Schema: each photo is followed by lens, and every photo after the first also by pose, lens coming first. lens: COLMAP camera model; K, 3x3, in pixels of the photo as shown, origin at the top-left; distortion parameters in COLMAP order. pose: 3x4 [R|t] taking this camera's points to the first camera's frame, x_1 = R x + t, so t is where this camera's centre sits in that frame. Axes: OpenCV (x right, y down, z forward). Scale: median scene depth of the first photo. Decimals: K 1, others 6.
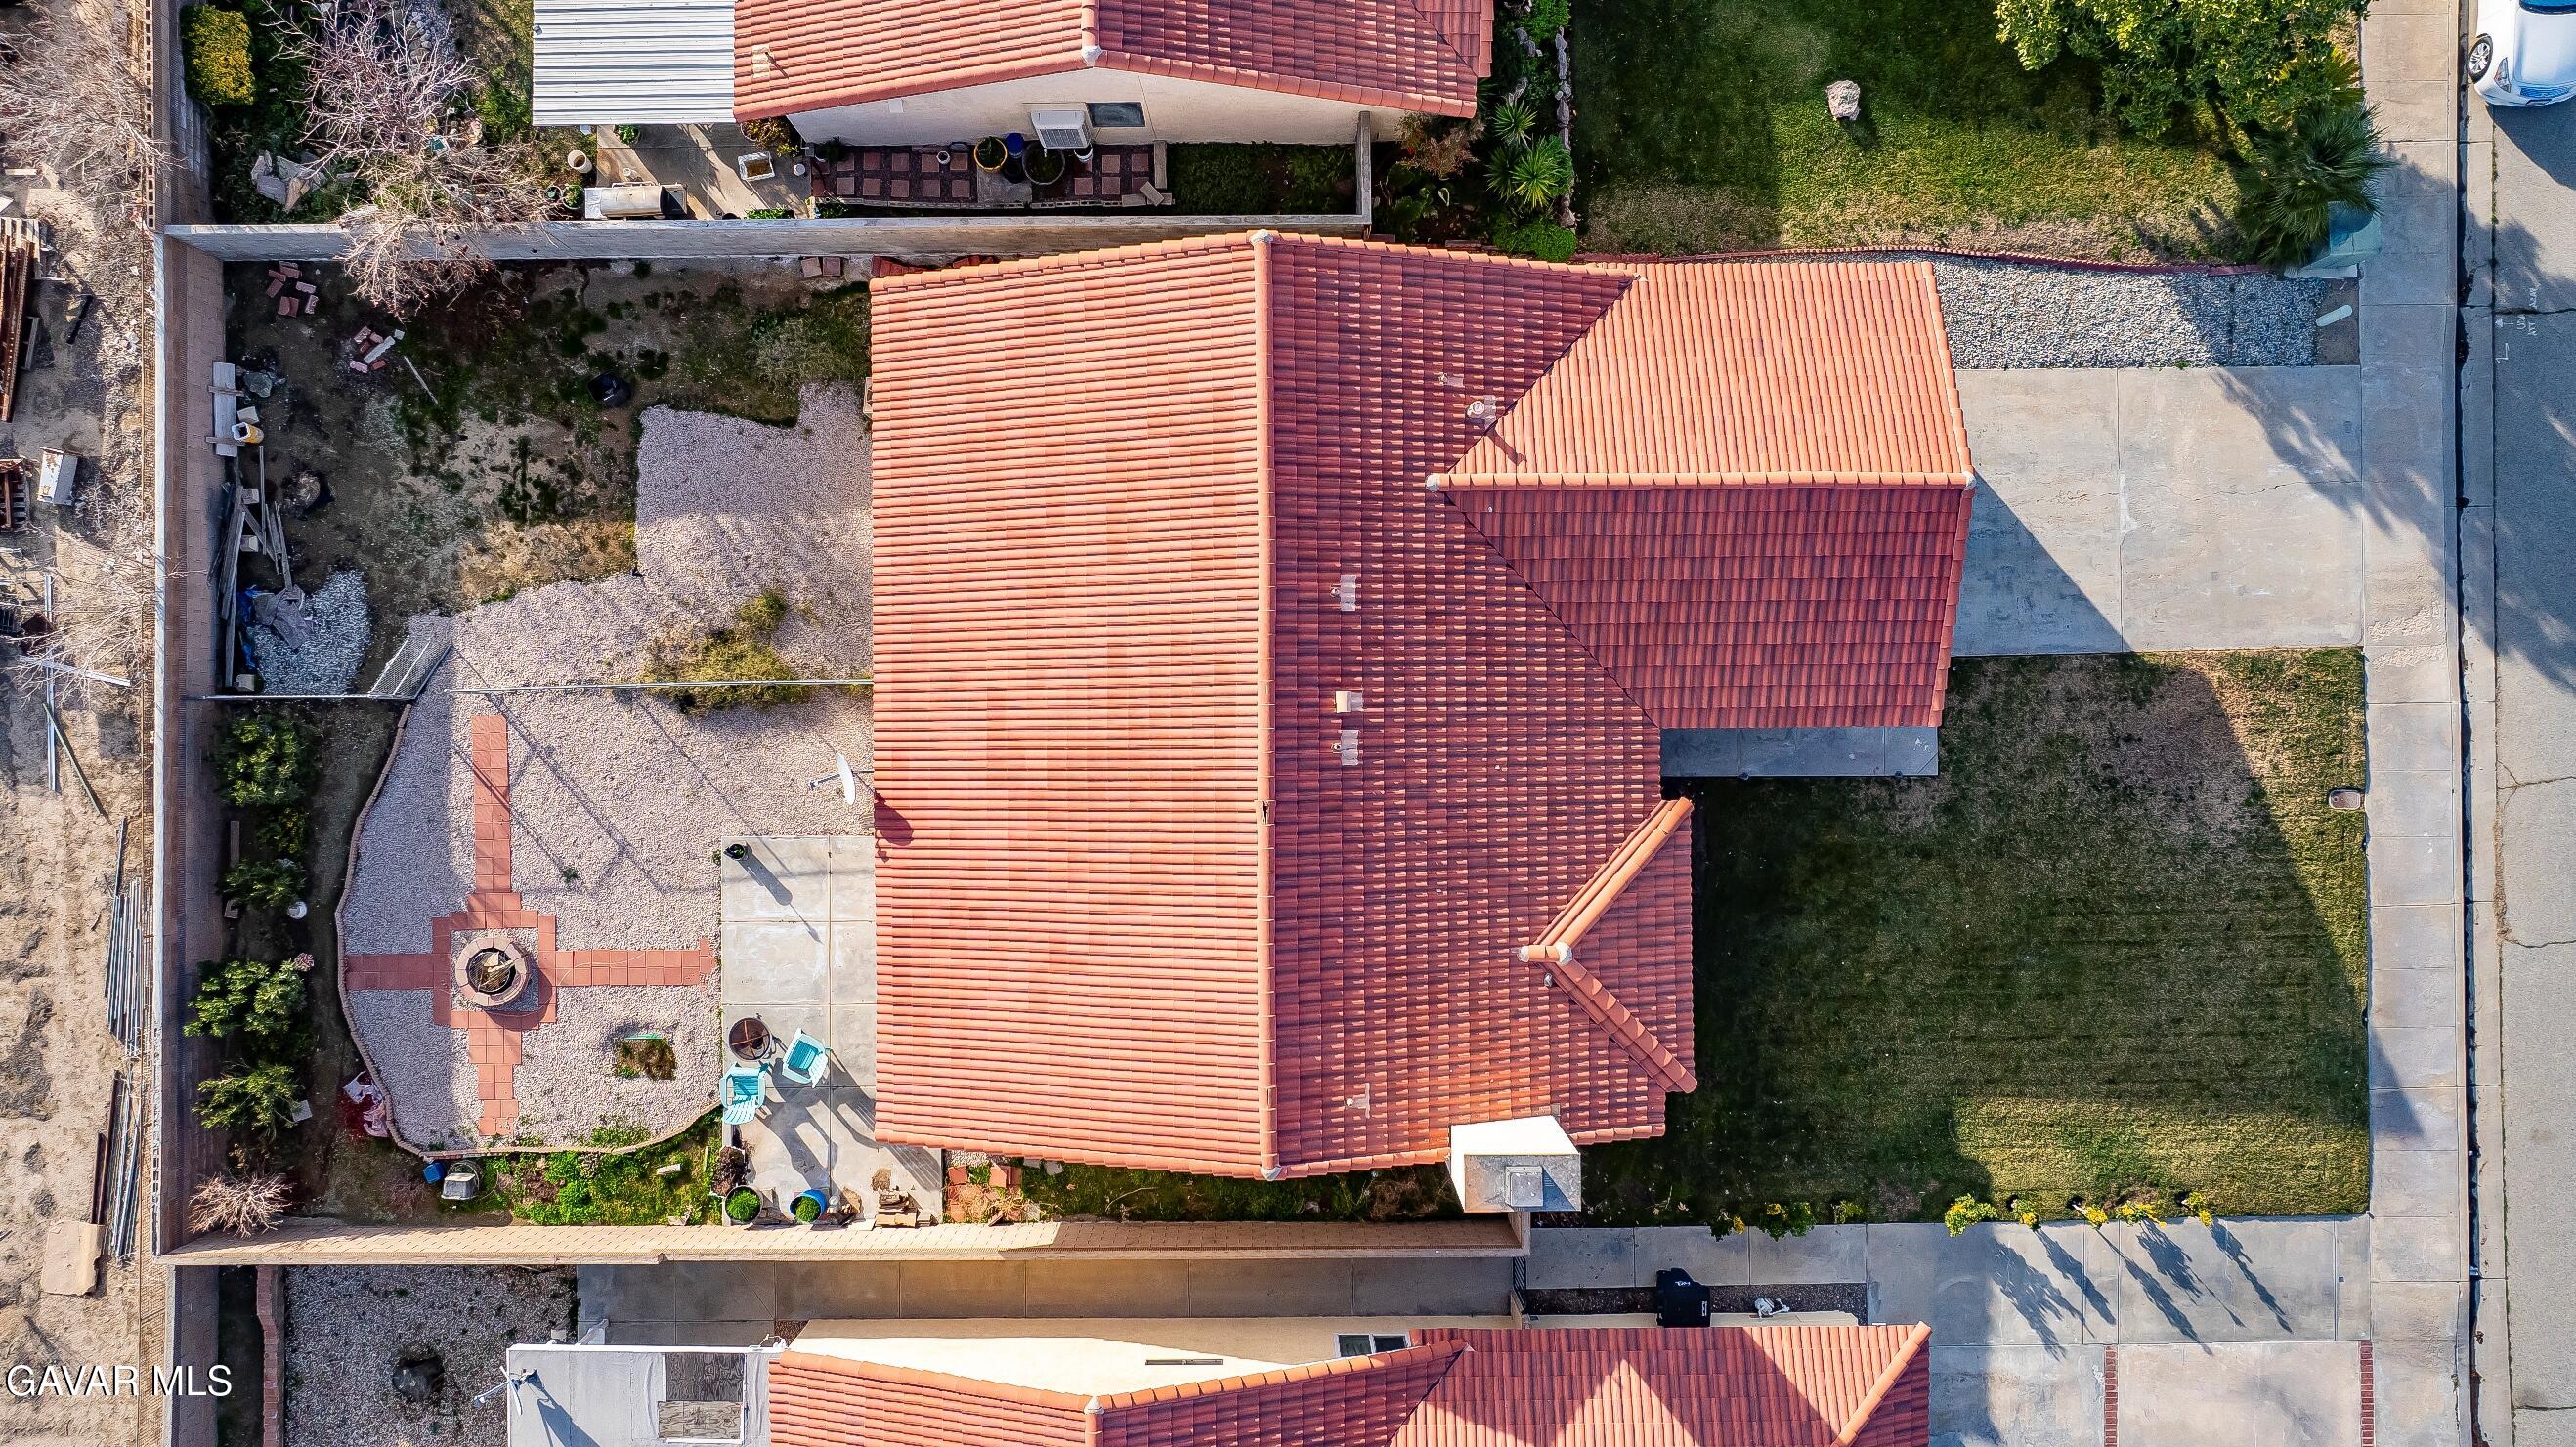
lens RADIAL K [[1859.2, 0, 1288.0], [0, 1859.2, 723.5], [0, 0, 1]] dist [-0.025157, 0.001653]
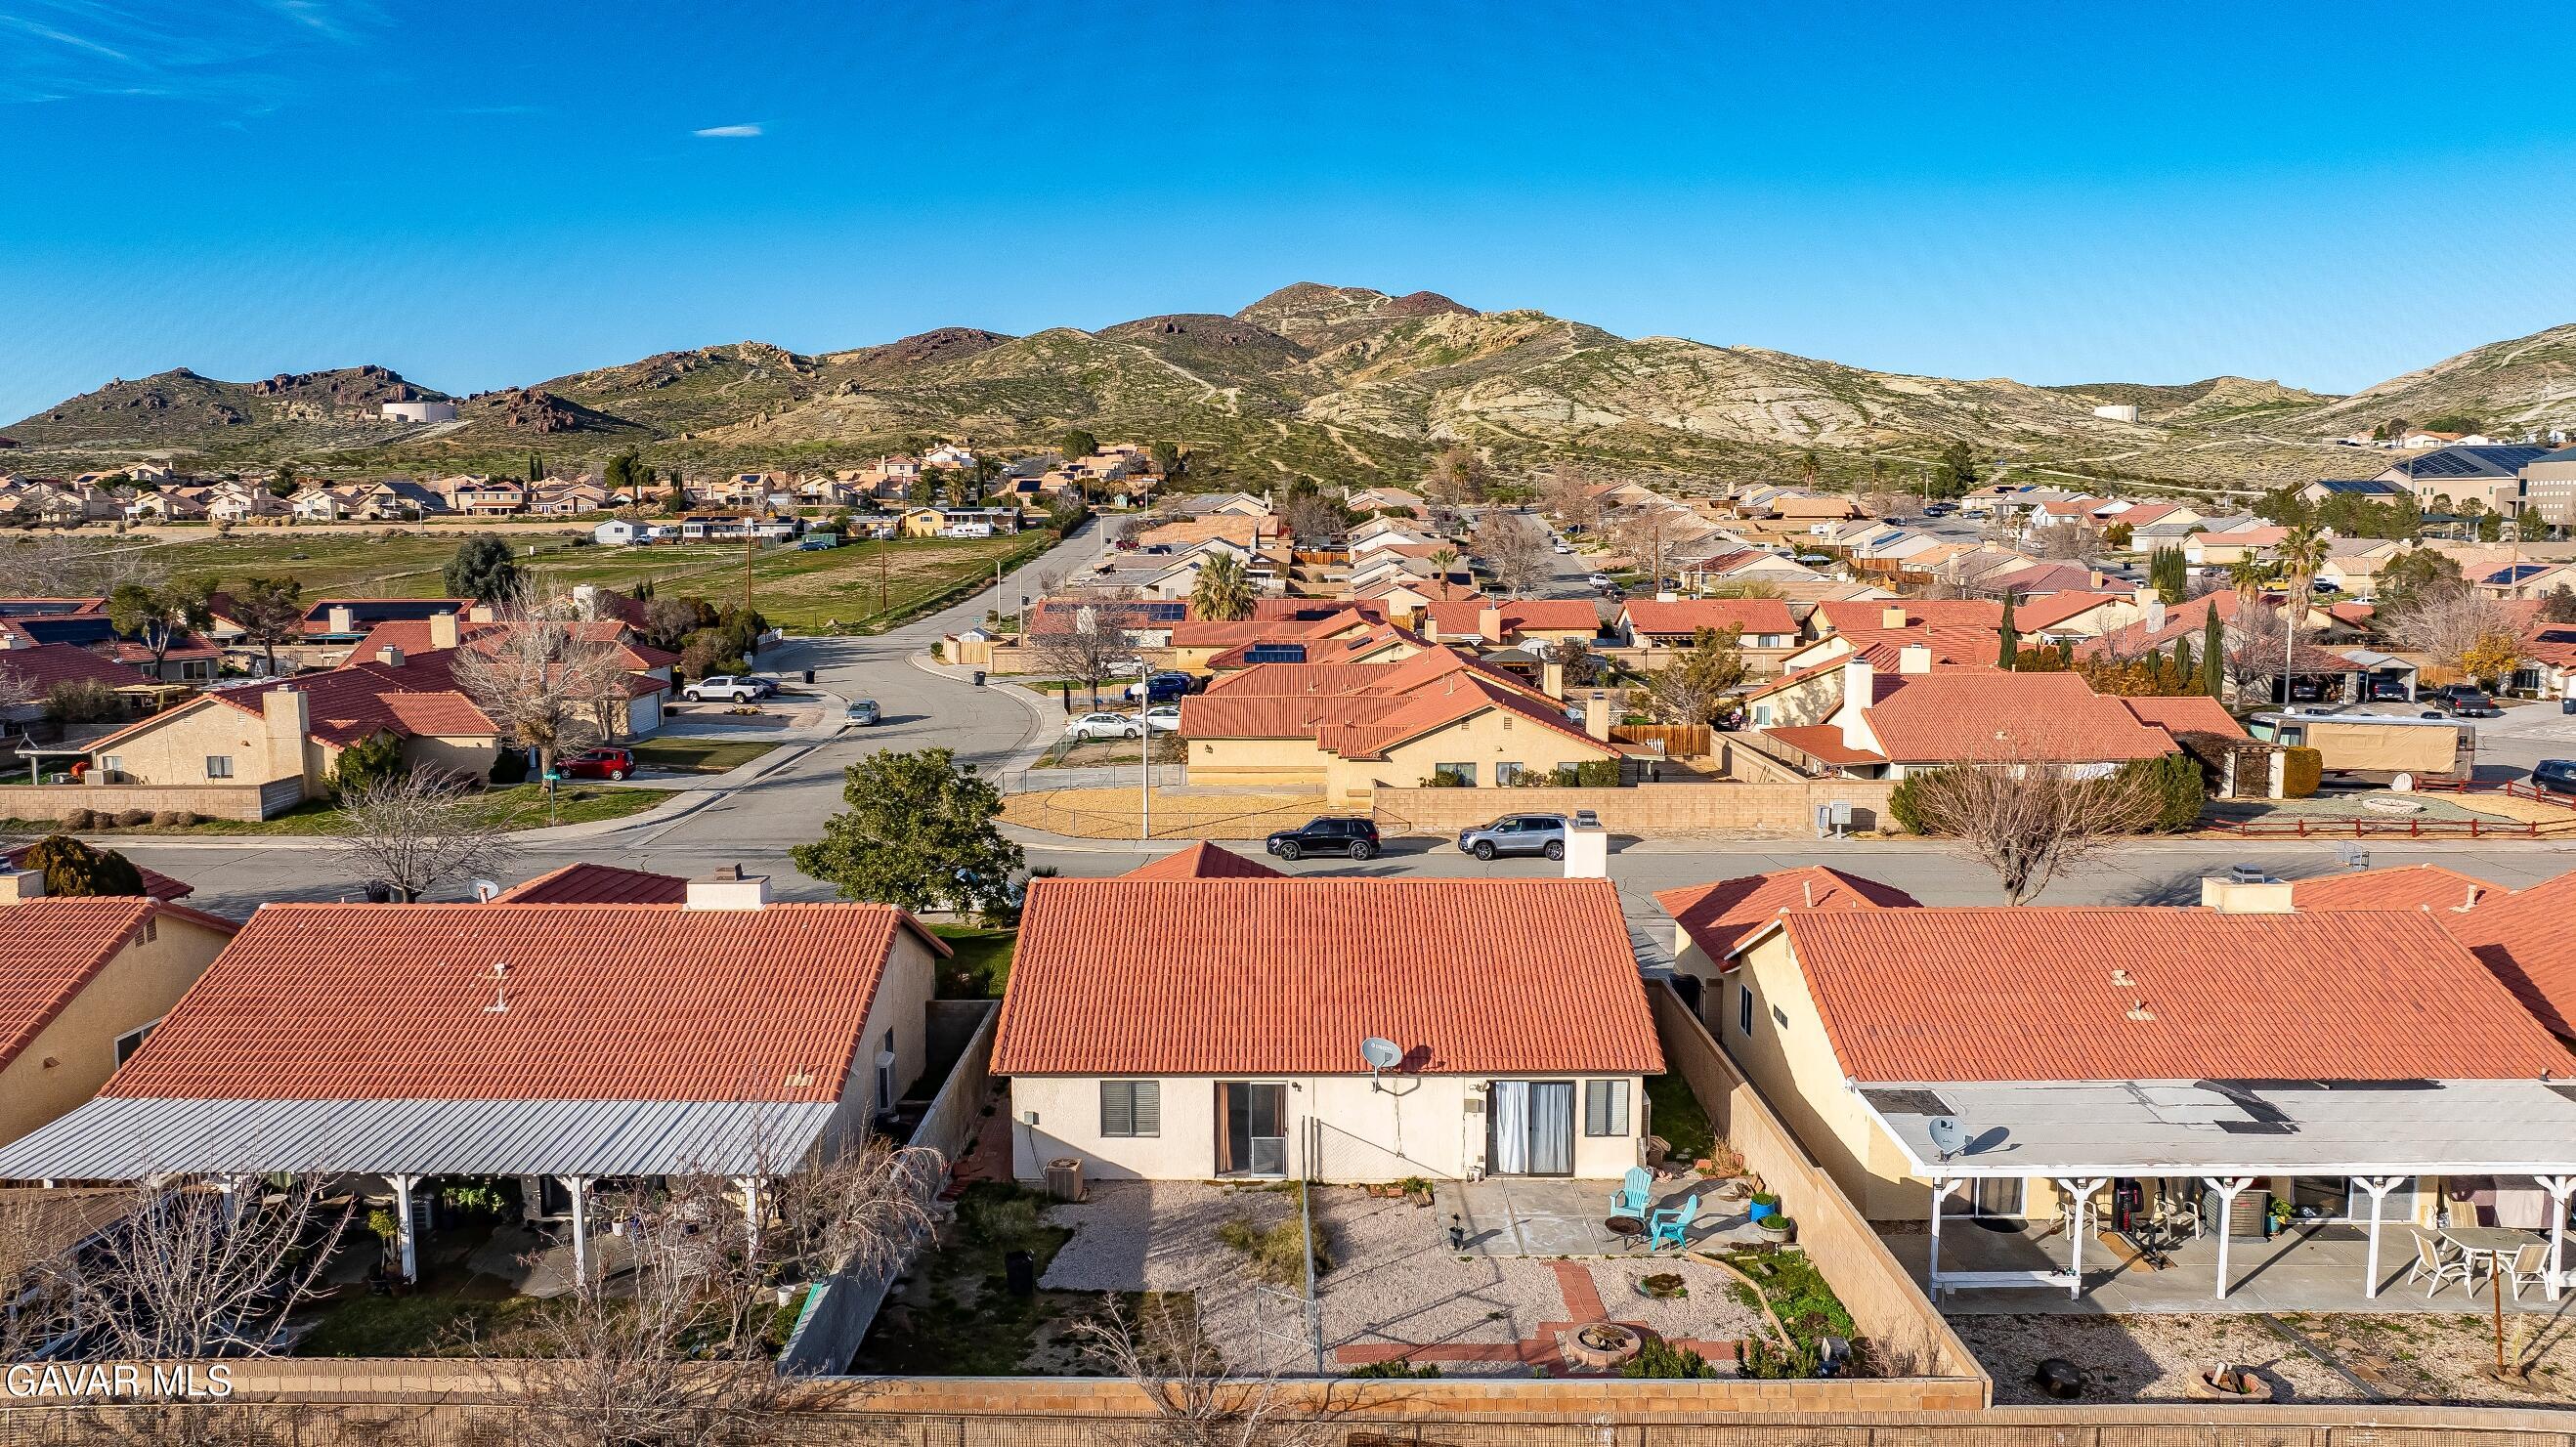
lens RADIAL K [[1868.6, 0, 1288.2], [0, 1868.6, 640.5], [0, 0, 1]] dist [-0.002327, -0.073595]
pose [[0.007391, -0.063142, 0.997977, -1.366712], [0.999964, 0.004671, -0.007110, -0.024344], [-0.004213, 0.997994, 0.063174, 0.573984]]
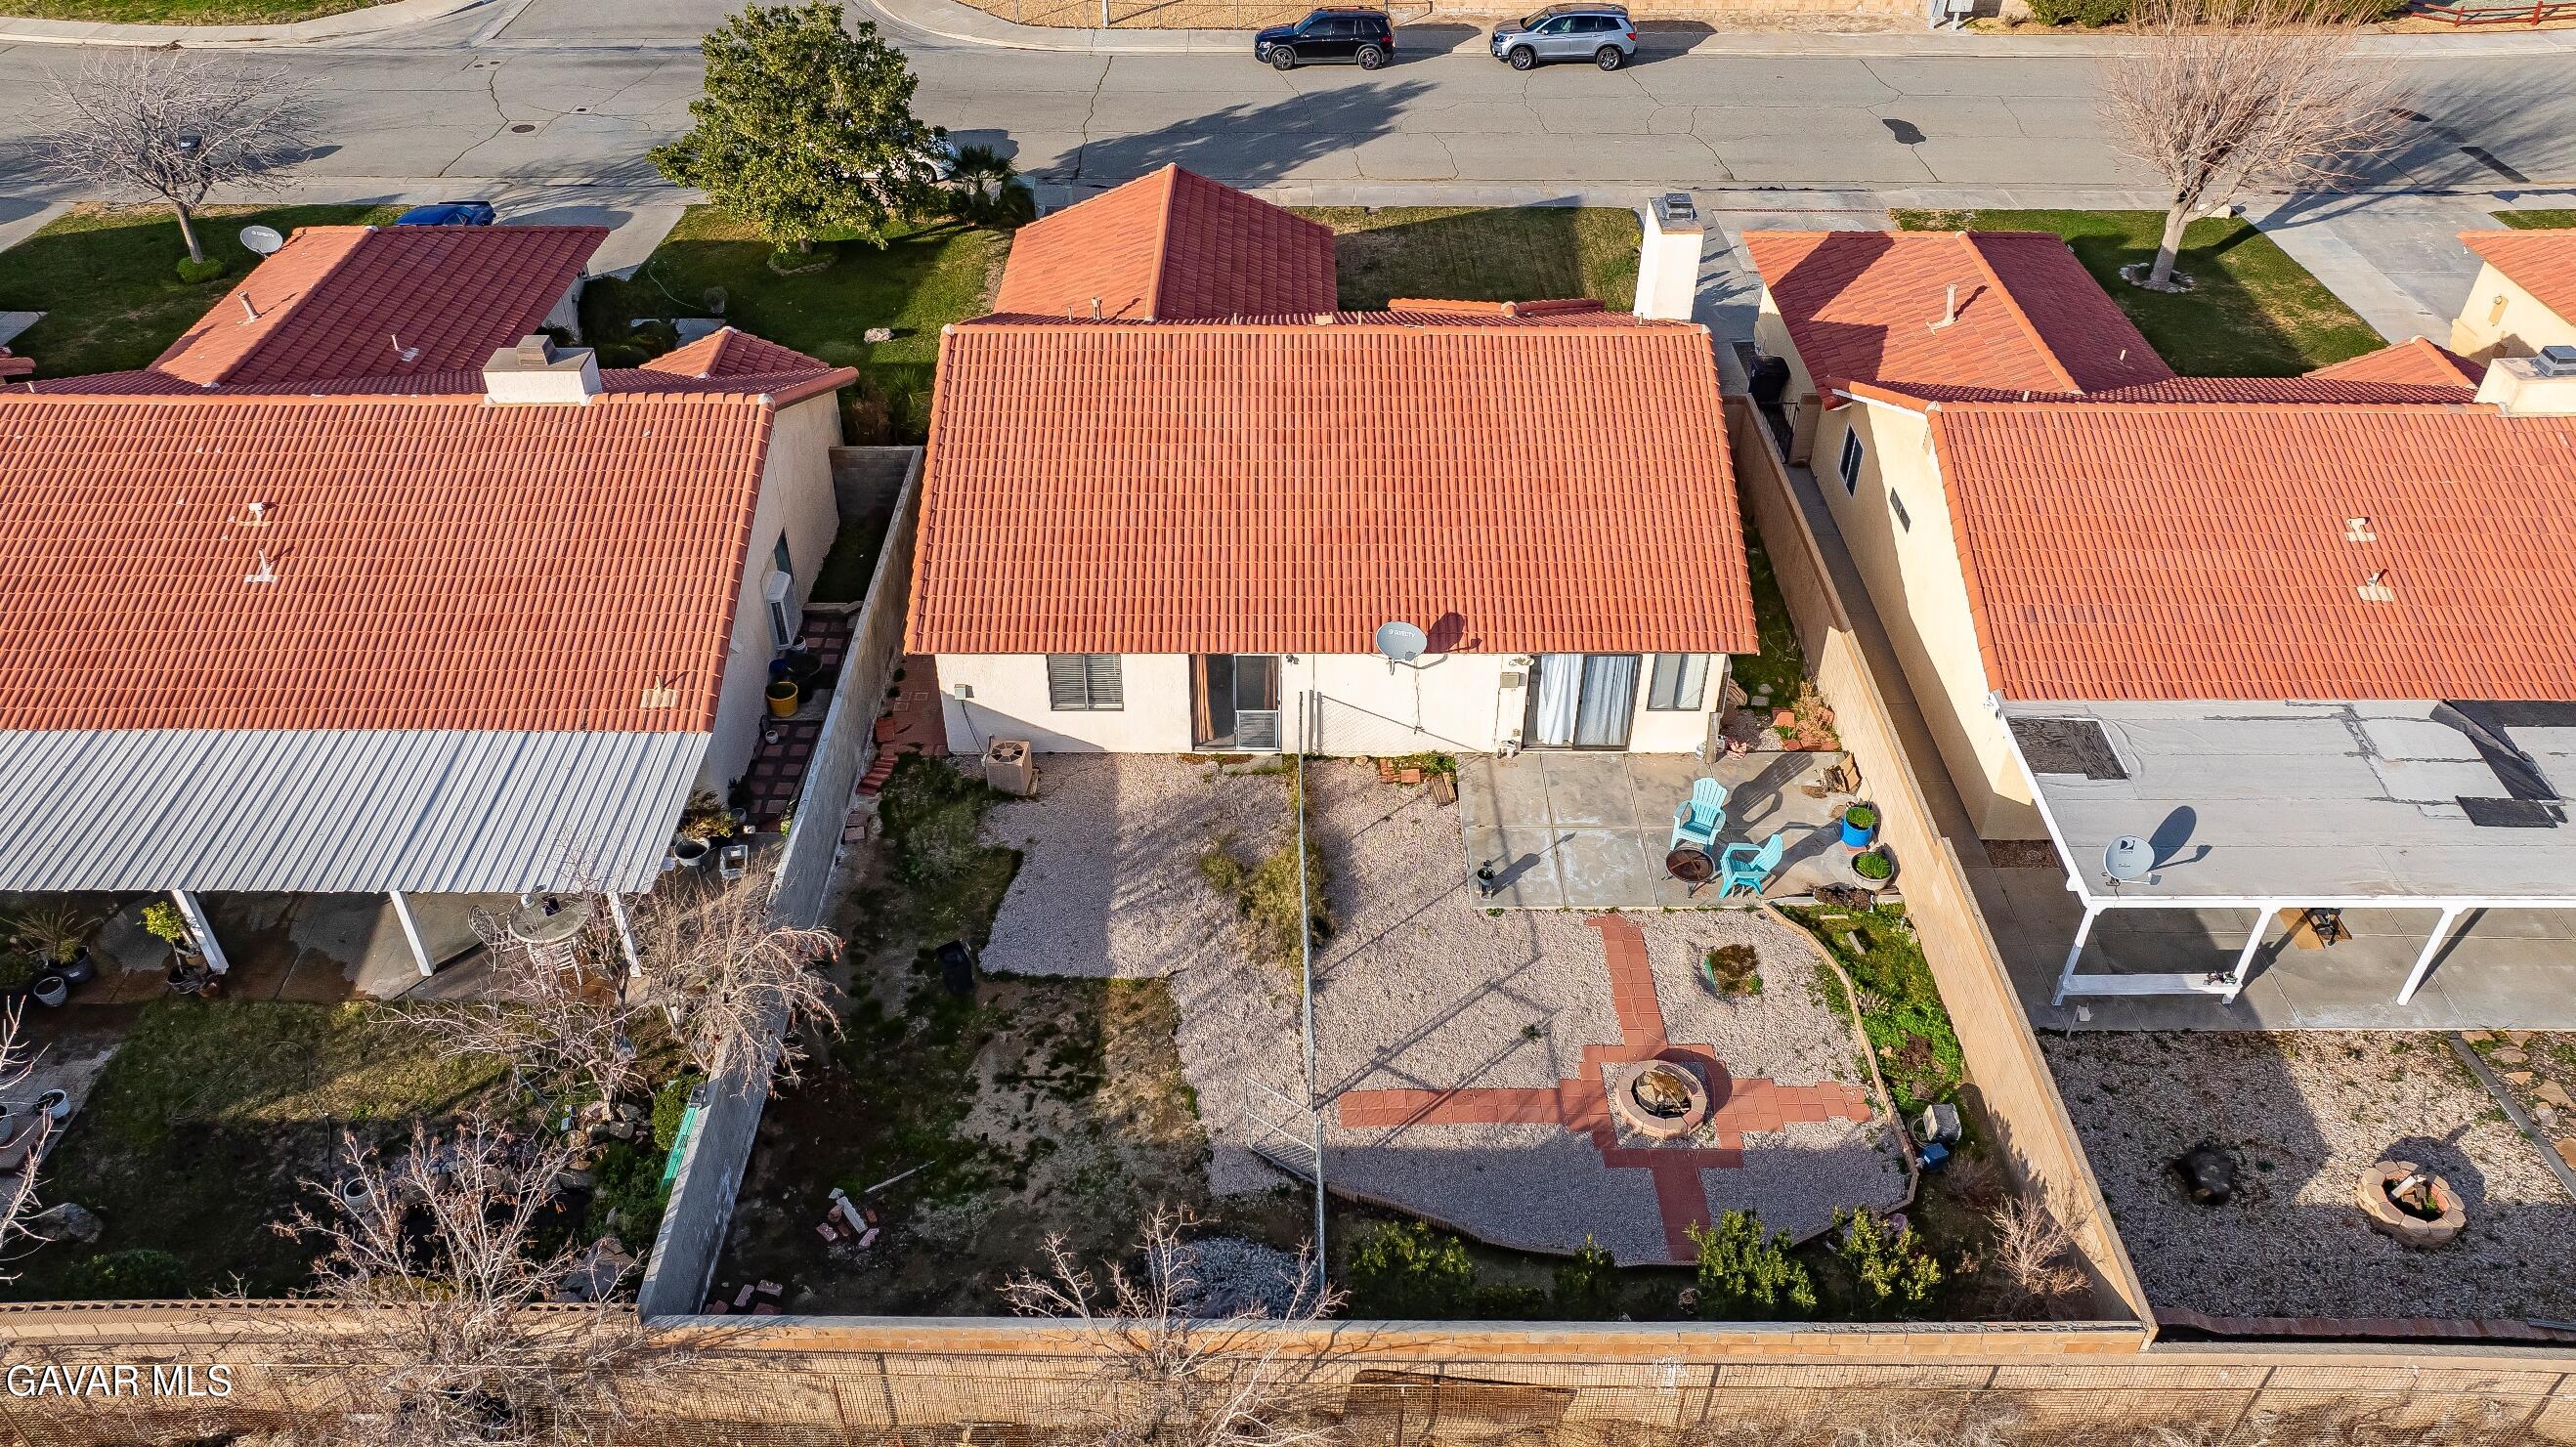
lens RADIAL K [[1859.2, 0, 1288.0], [0, 1859.2, 723.5], [0, 0, 1]] dist [-0.025157, 0.001653]
pose [[0.004943, -0.600825, 0.799366, -0.968934], [0.999959, 0.008985, 0.000569, -0.028727], [-0.007524, 0.799330, 0.600845, 0.390782]]
